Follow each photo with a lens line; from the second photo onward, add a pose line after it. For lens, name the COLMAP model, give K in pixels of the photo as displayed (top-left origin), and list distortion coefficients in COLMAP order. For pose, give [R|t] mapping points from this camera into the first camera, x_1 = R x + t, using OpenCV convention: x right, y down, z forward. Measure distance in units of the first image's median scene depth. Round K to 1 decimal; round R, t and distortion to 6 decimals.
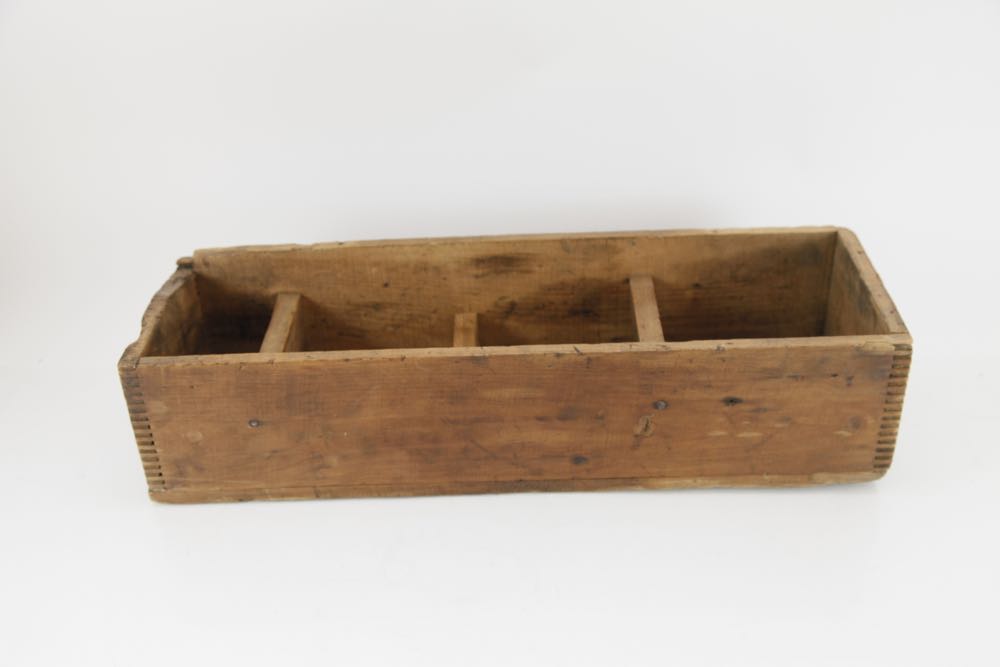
lens RADIAL K [[1169.1, 0, 500.0], [0, 1169.1, 333.5], [0, 0, 1]] dist [0.051293, 0.008070]
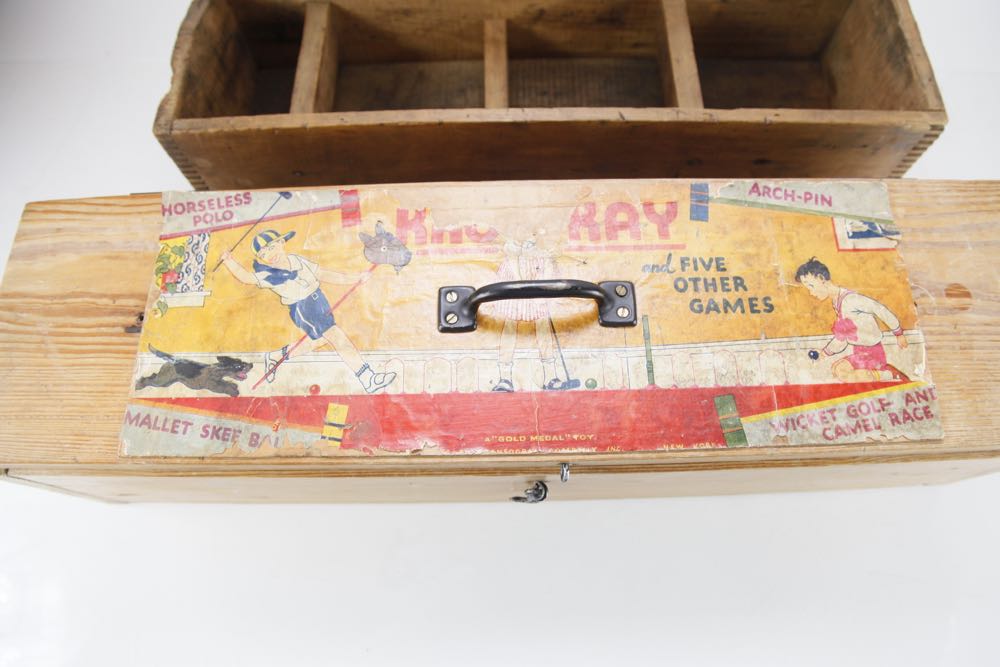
lens RADIAL K [[669.6, 0, 500.0], [0, 669.6, 333.5], [0, 0, 1]] dist [-0.128012, 0.051461]
pose [[0.999537, -0.002701, 0.030321, -0.043456], [-0.015932, 0.802334, 0.596662, -0.138423], [-0.025939, -0.596869, 0.801920, 0.392774]]
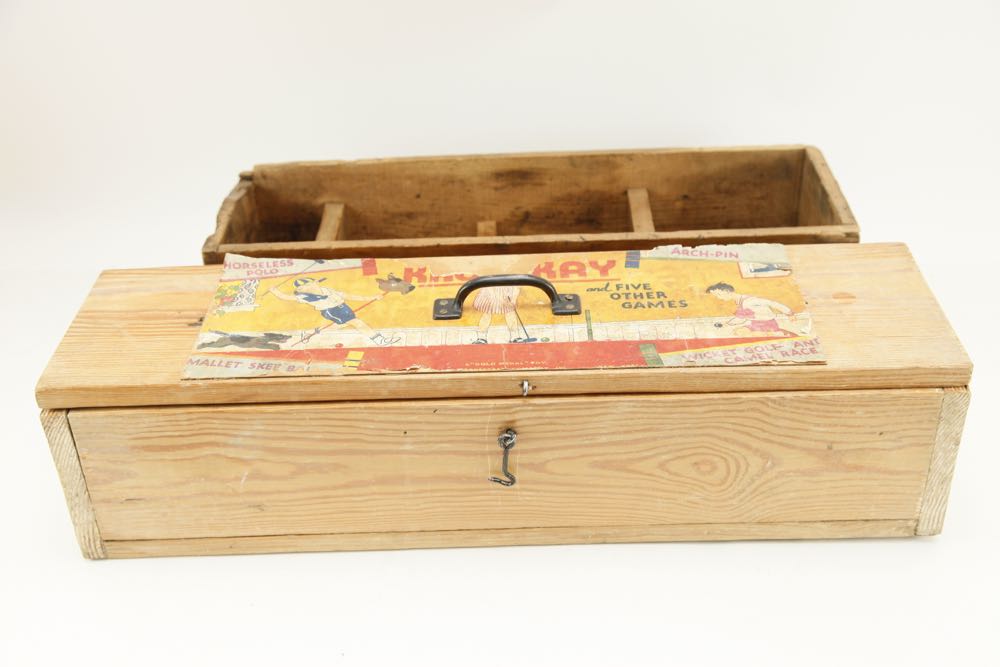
lens RADIAL K [[1254.6, 0, 500.0], [0, 1254.6, 333.5], [0, 0, 1]] dist [0.080586, 0.002193]
pose [[0.999998, 0.002086, 0.000340, -0.016396], [-0.002087, 0.999995, 0.002317, 0.092760], [-0.000335, -0.002318, 0.999997, -0.251248]]
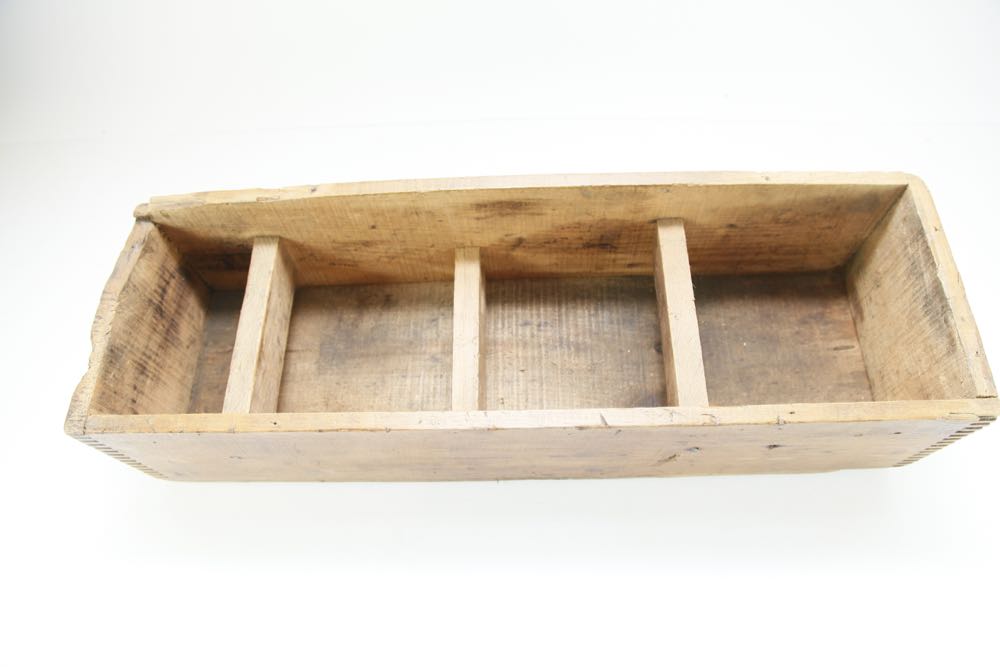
lens RADIAL K [[669.6, 0, 500.0], [0, 669.6, 333.5], [0, 0, 1]] dist [-0.128012, 0.051461]
pose [[0.999953, -0.007558, -0.005997, -0.001776], [0.009592, 0.845616, 0.533705, -0.237261], [0.001037, -0.533738, 0.845649, 0.548106]]
